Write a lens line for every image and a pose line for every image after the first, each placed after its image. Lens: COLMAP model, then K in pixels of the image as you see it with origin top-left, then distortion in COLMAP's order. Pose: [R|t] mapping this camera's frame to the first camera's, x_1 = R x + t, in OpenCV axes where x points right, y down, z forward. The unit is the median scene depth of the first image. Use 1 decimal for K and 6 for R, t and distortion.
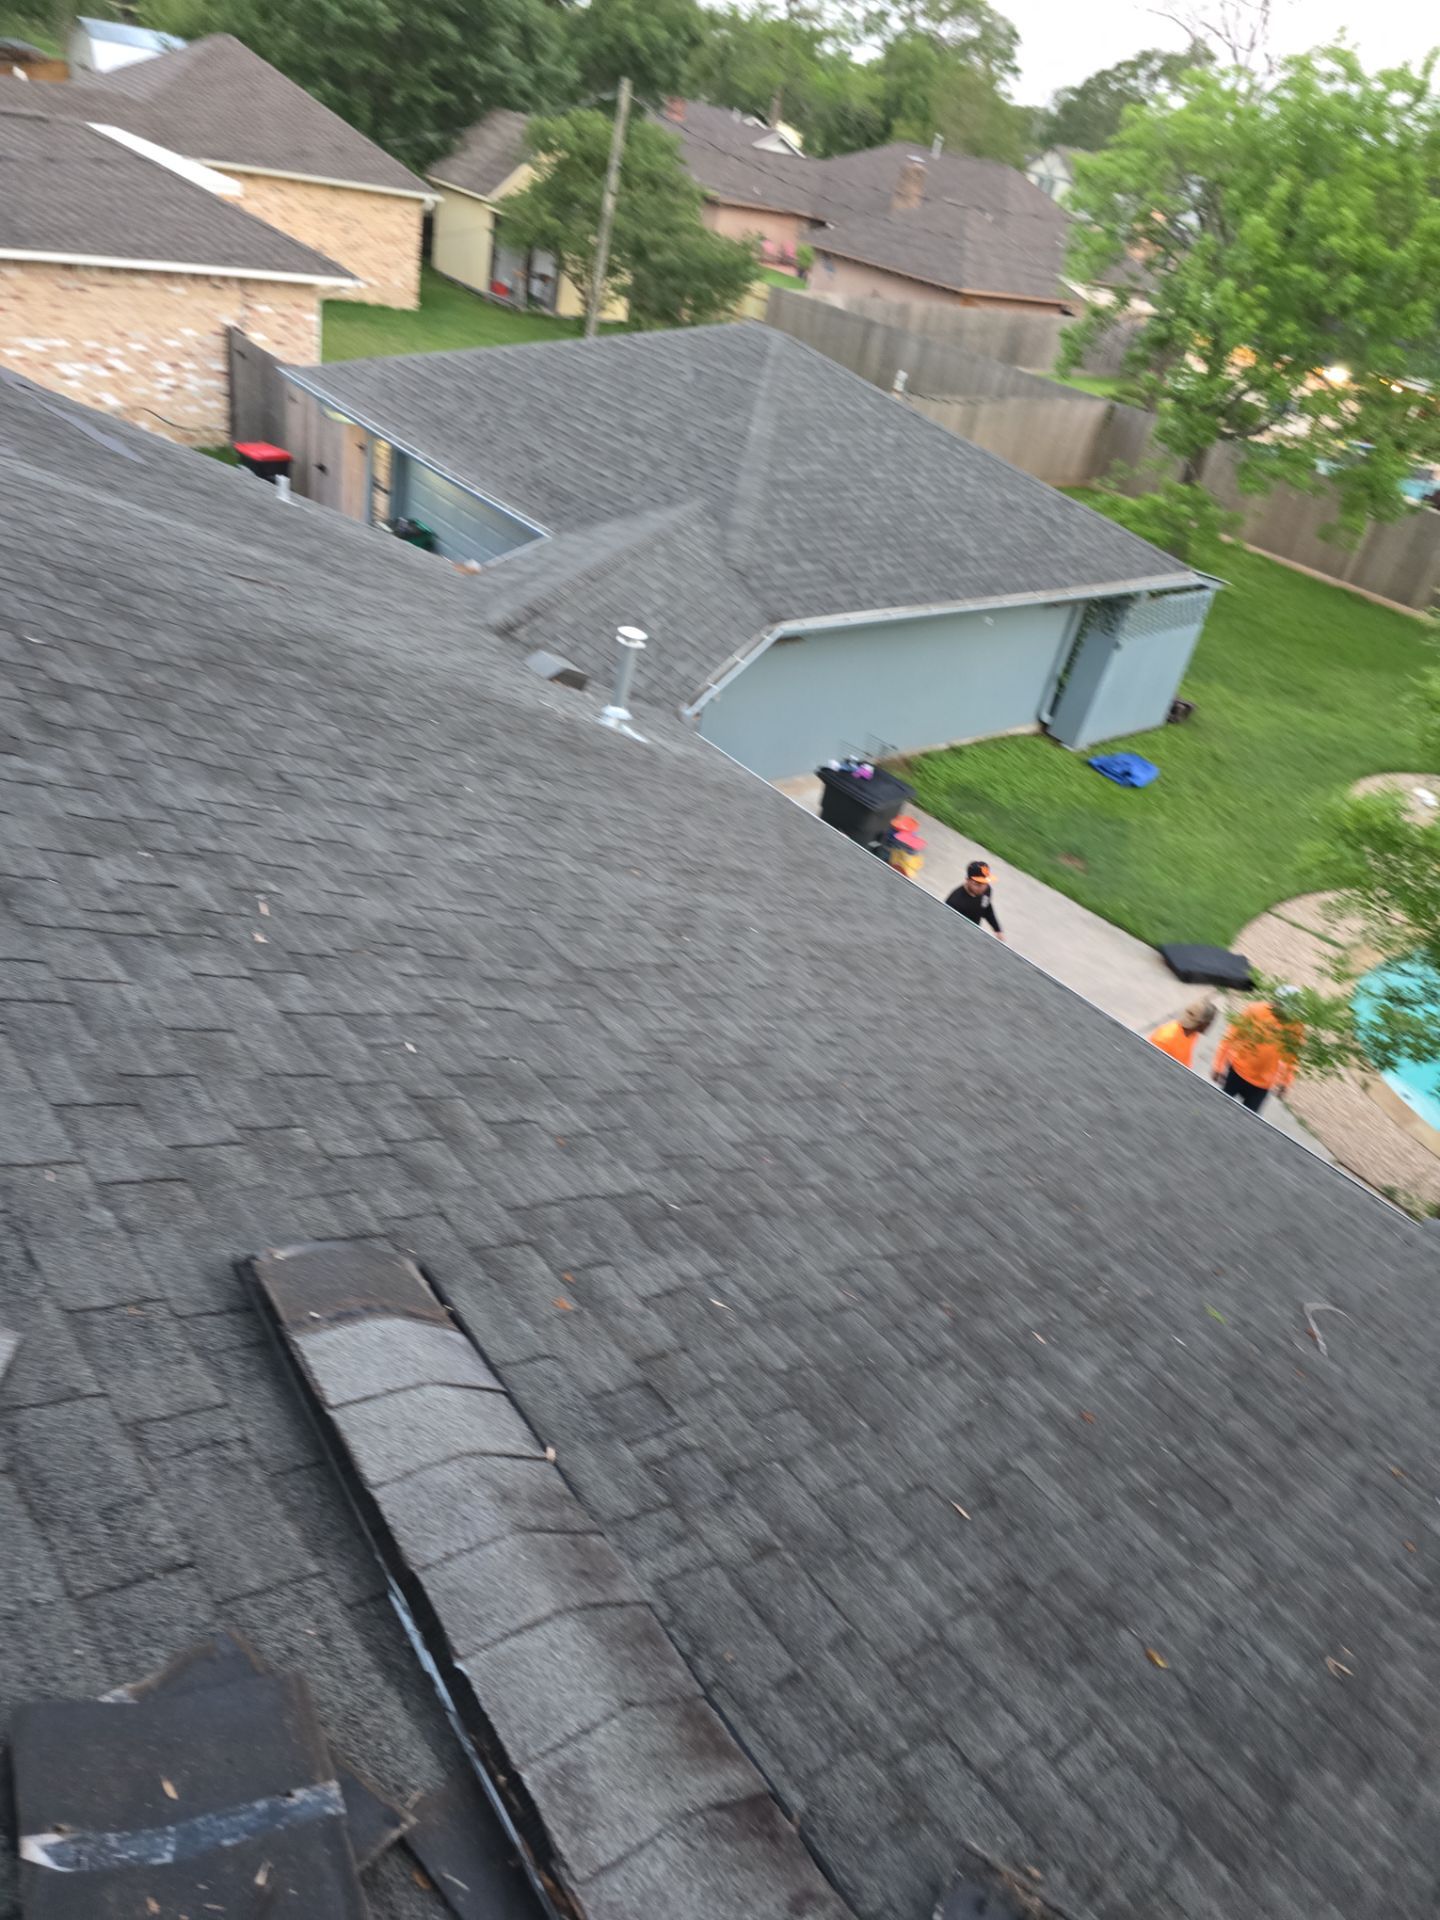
lens RADIAL K [[1311.2, 0, 713.3], [0, 1311.2, 967.8], [0, 0, 1]] dist [0.065584, -0.054306]
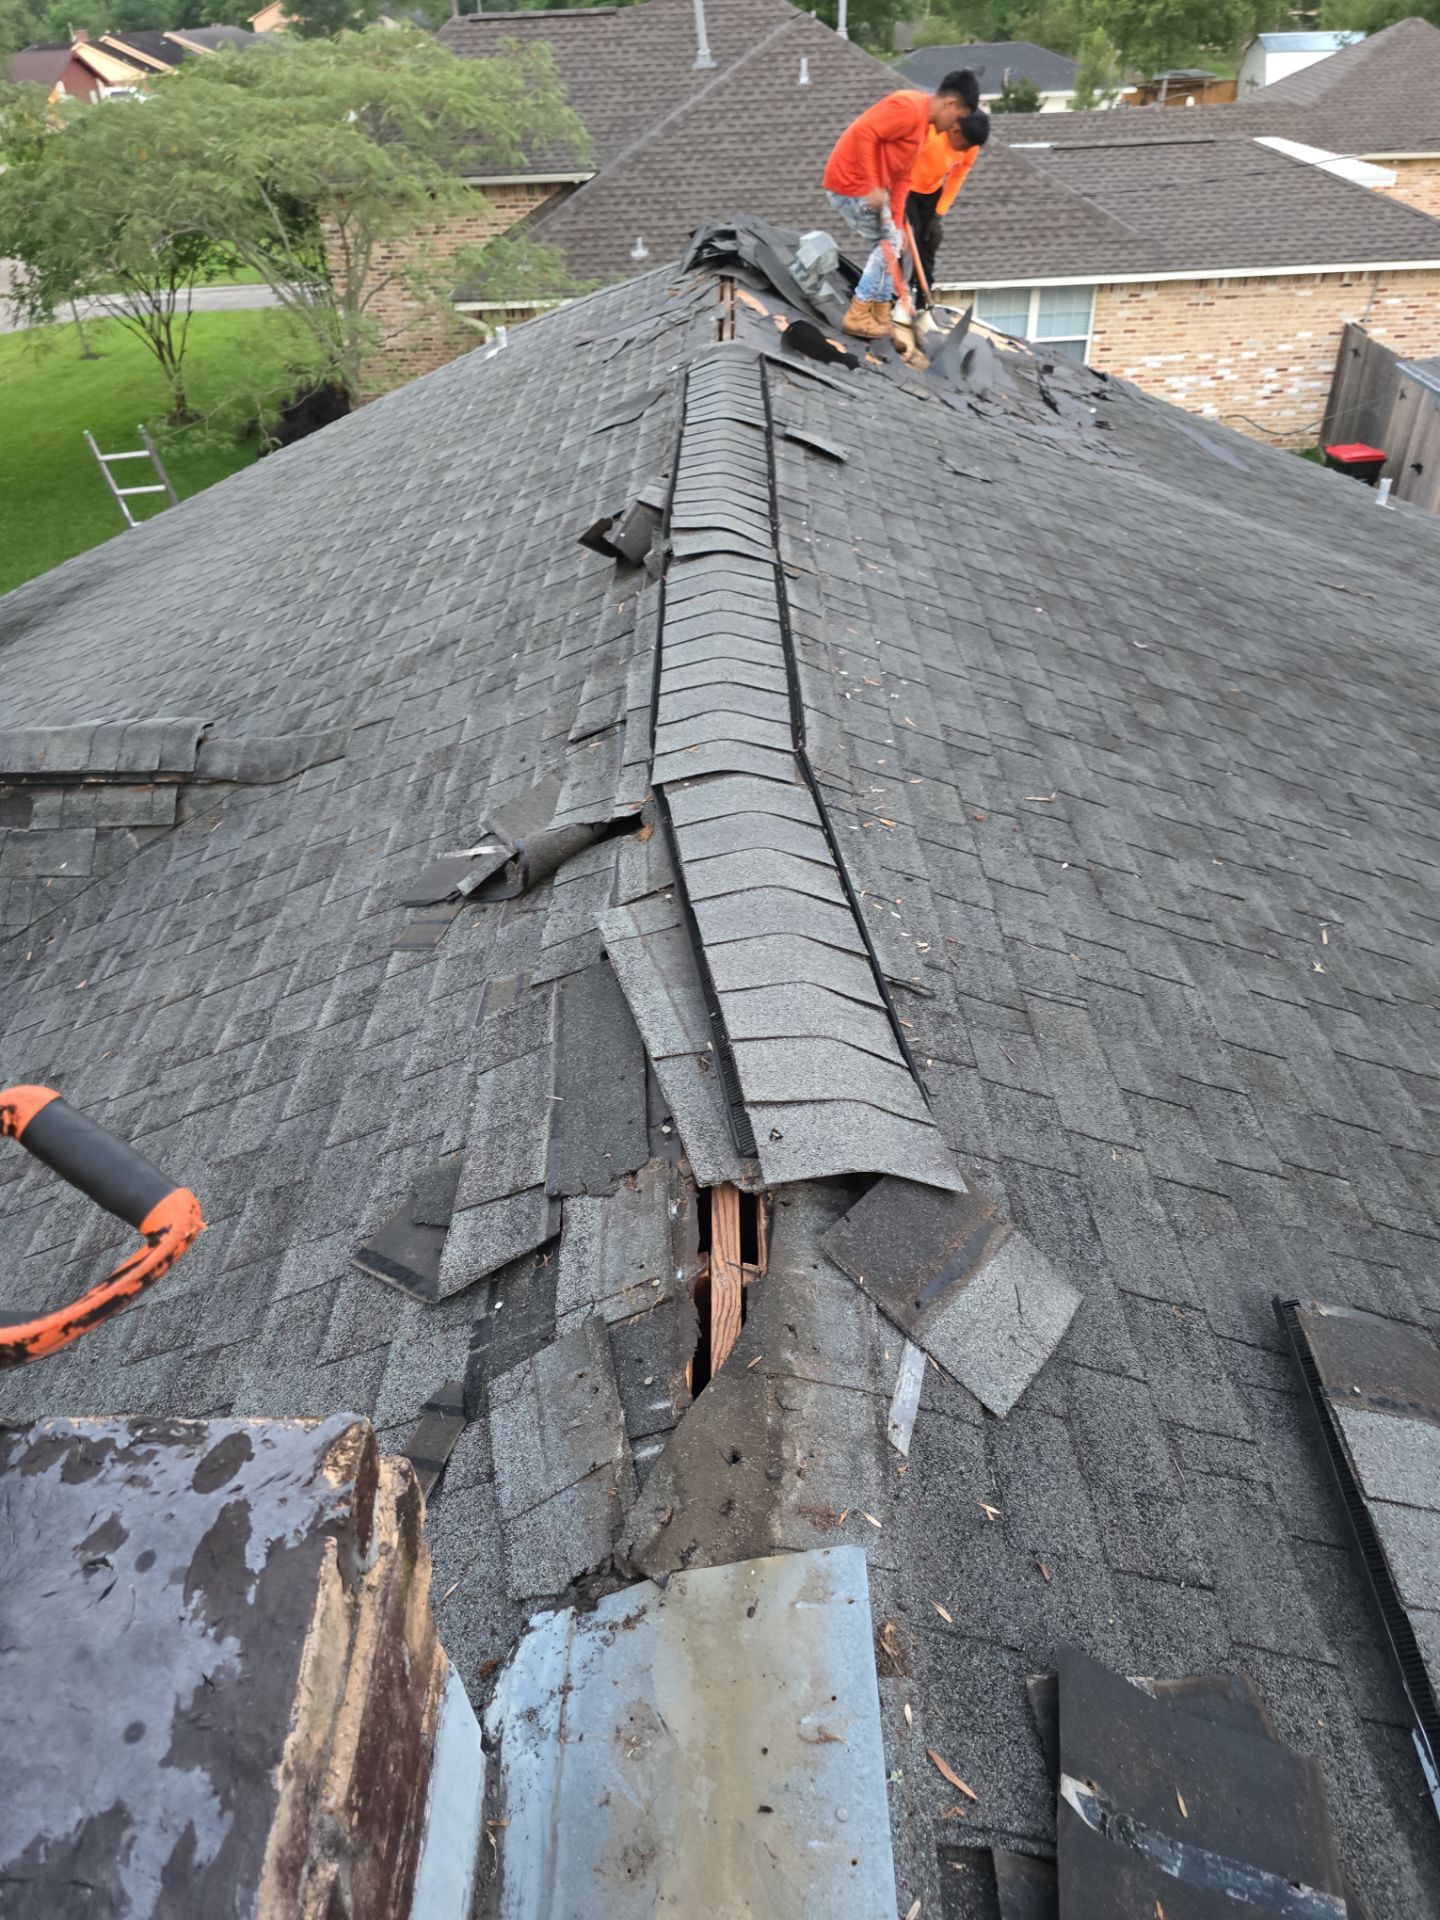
lens RADIAL K [[1311.2, 0, 713.3], [0, 1311.2, 967.8], [0, 0, 1]] dist [0.065584, -0.054306]
pose [[0.745536, 0.212435, -0.631702, -0.065279], [-0.214826, 0.973848, 0.073958, 0.000731], [0.630893, 0.080568, 0.771676, -0.019490]]
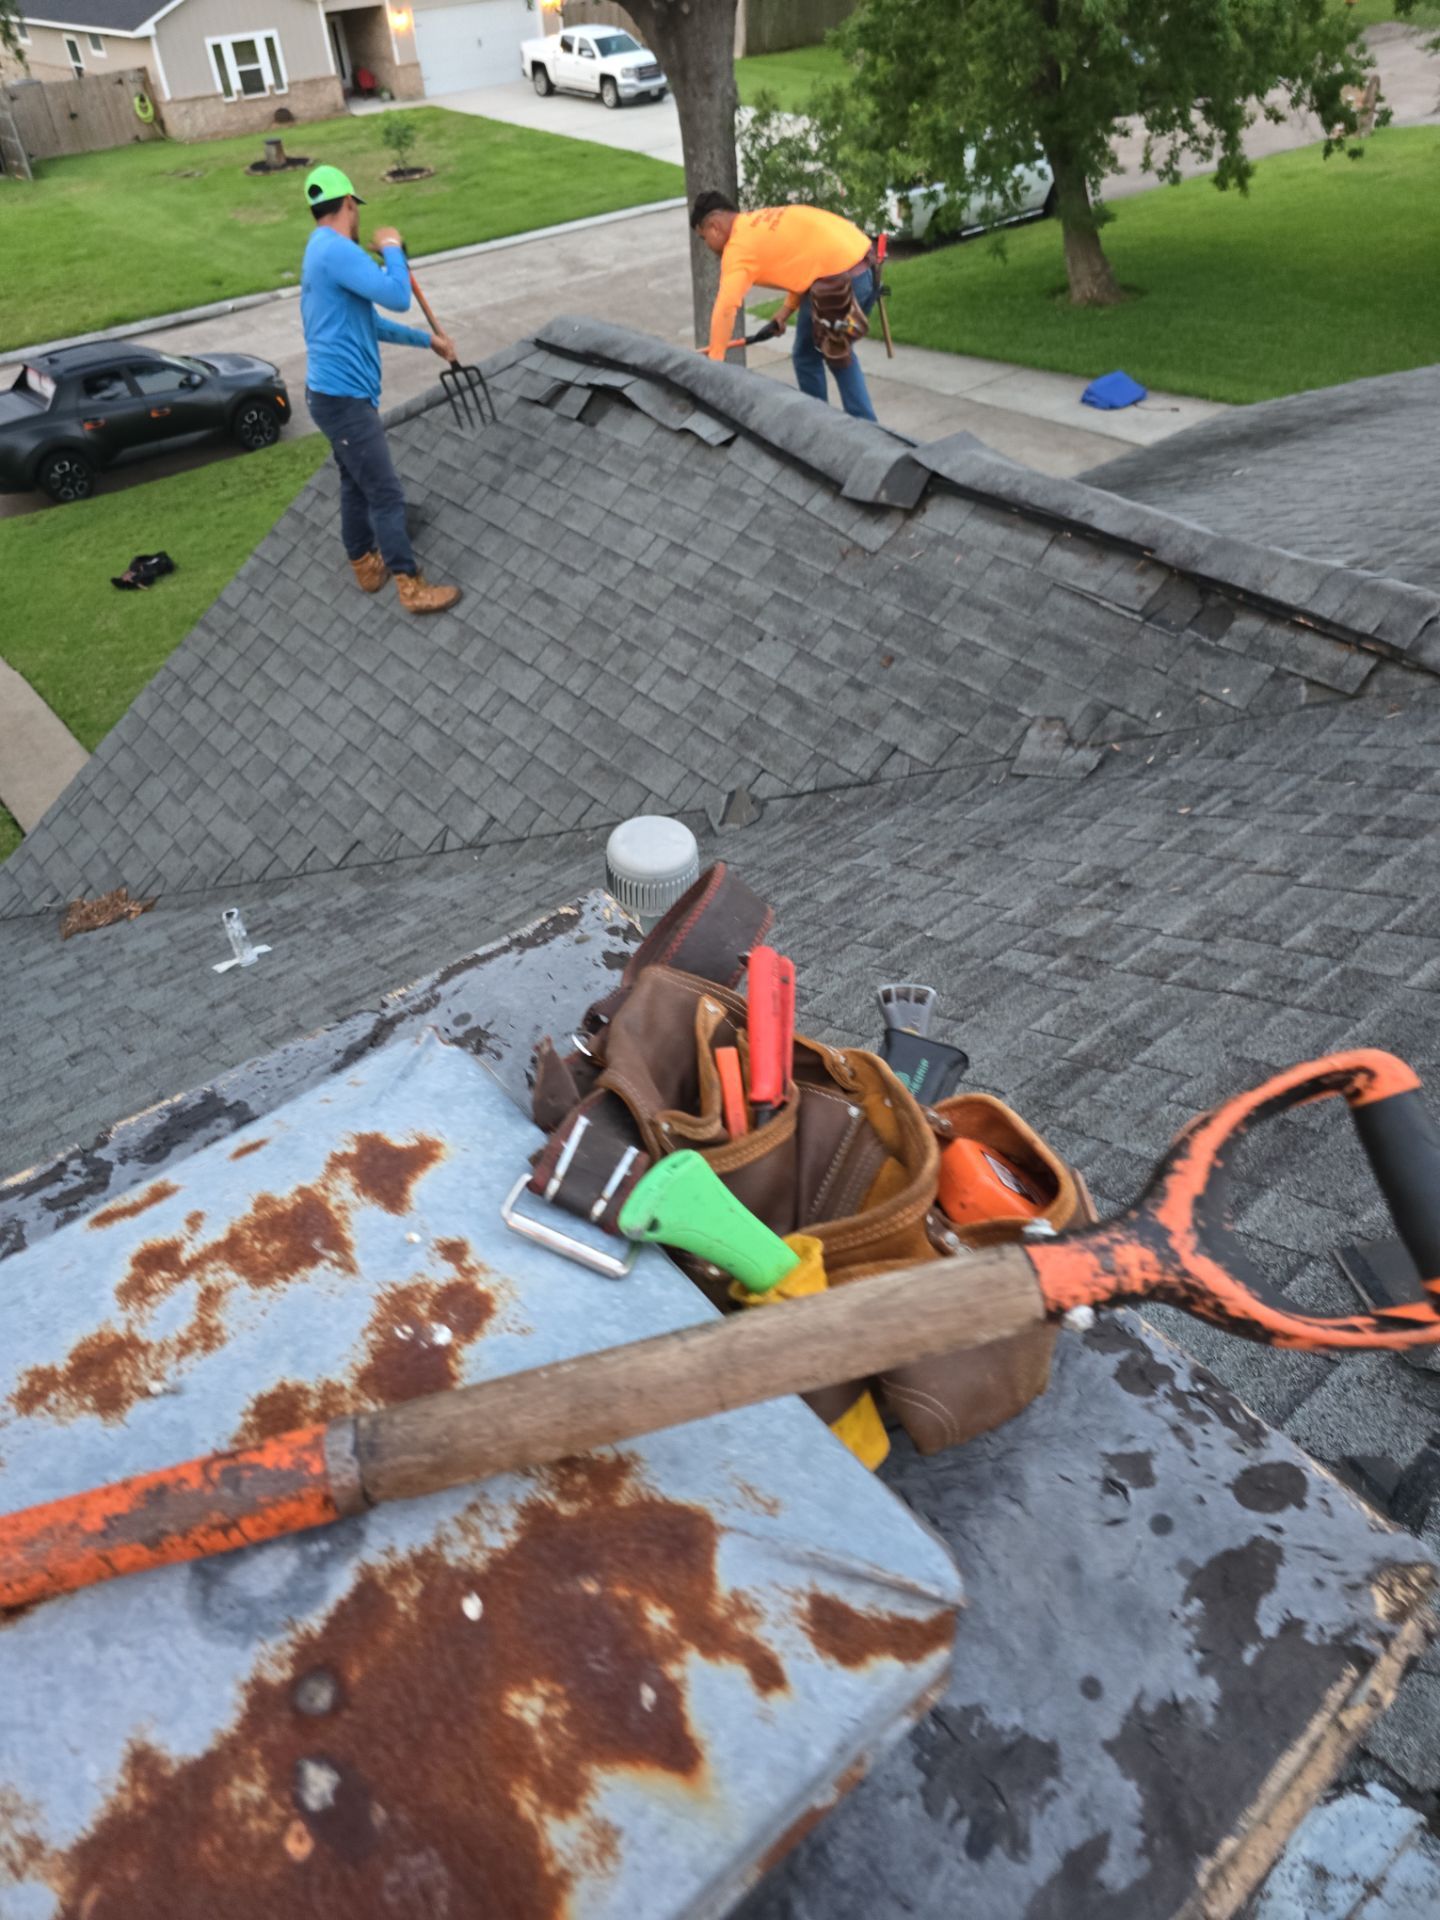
lens RADIAL K [[1311.2, 0, 713.3], [0, 1311.2, 967.8], [0, 0, 1]] dist [0.065584, -0.054306]
pose [[-0.017216, 0.513657, -0.857823, -0.118719], [-0.523260, 0.726452, 0.445496, 0.015239], [0.851999, 0.456534, 0.256269, -0.048499]]
